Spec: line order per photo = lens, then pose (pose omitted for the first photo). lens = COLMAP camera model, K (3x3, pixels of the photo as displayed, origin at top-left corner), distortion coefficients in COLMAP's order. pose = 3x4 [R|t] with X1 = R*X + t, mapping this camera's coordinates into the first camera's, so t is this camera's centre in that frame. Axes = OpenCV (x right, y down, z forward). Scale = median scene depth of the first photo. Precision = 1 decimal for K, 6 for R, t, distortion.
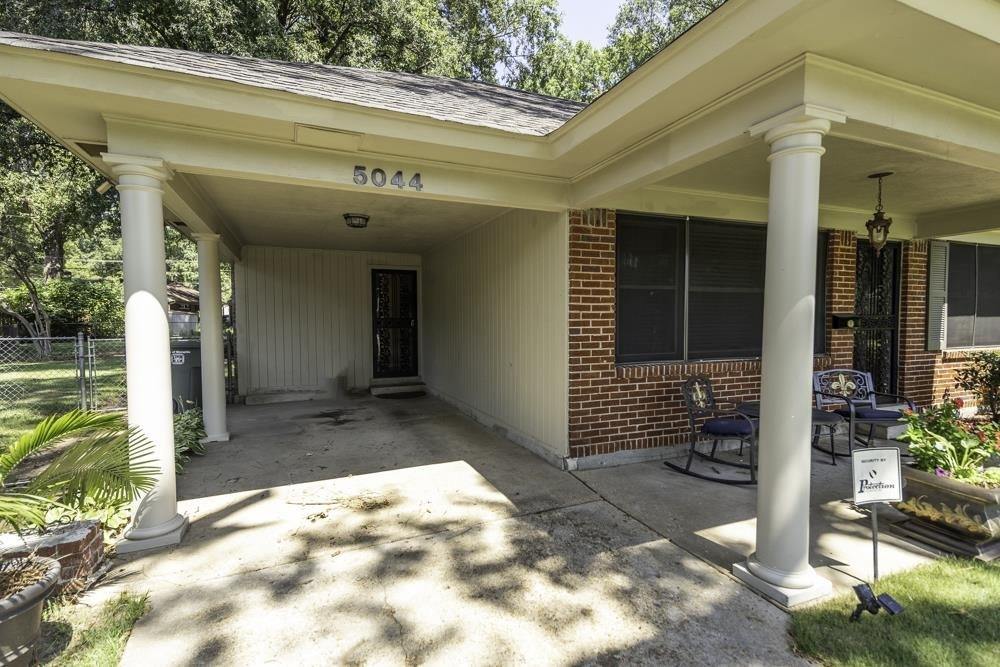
lens RADIAL K [[477.3, 0, 488.9], [0, 477.3, 336.6], [0, 0, 1]] dist [0.030520, -0.015355]
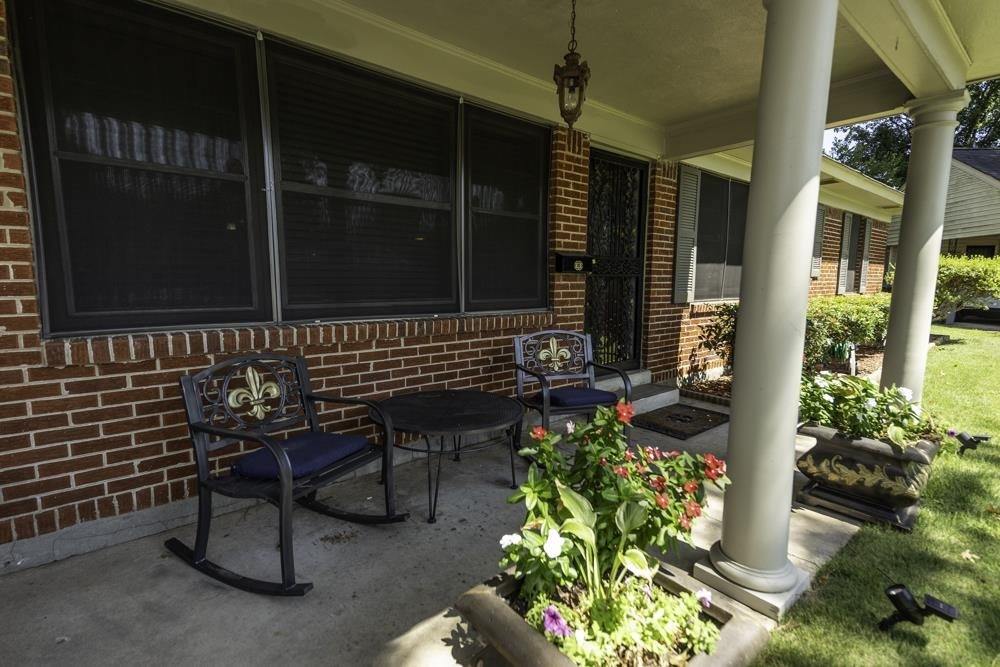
lens RADIAL K [[483.4, 0, 500.0], [0, 483.4, 333.5], [0, 0, 1]] dist [0.056868, -0.025253]
pose [[0.946648, -0.026048, 0.321214, 0.373405], [0.001700, 0.997118, 0.075849, 0.017260], [-0.322264, -0.071256, 0.943964, 0.324387]]
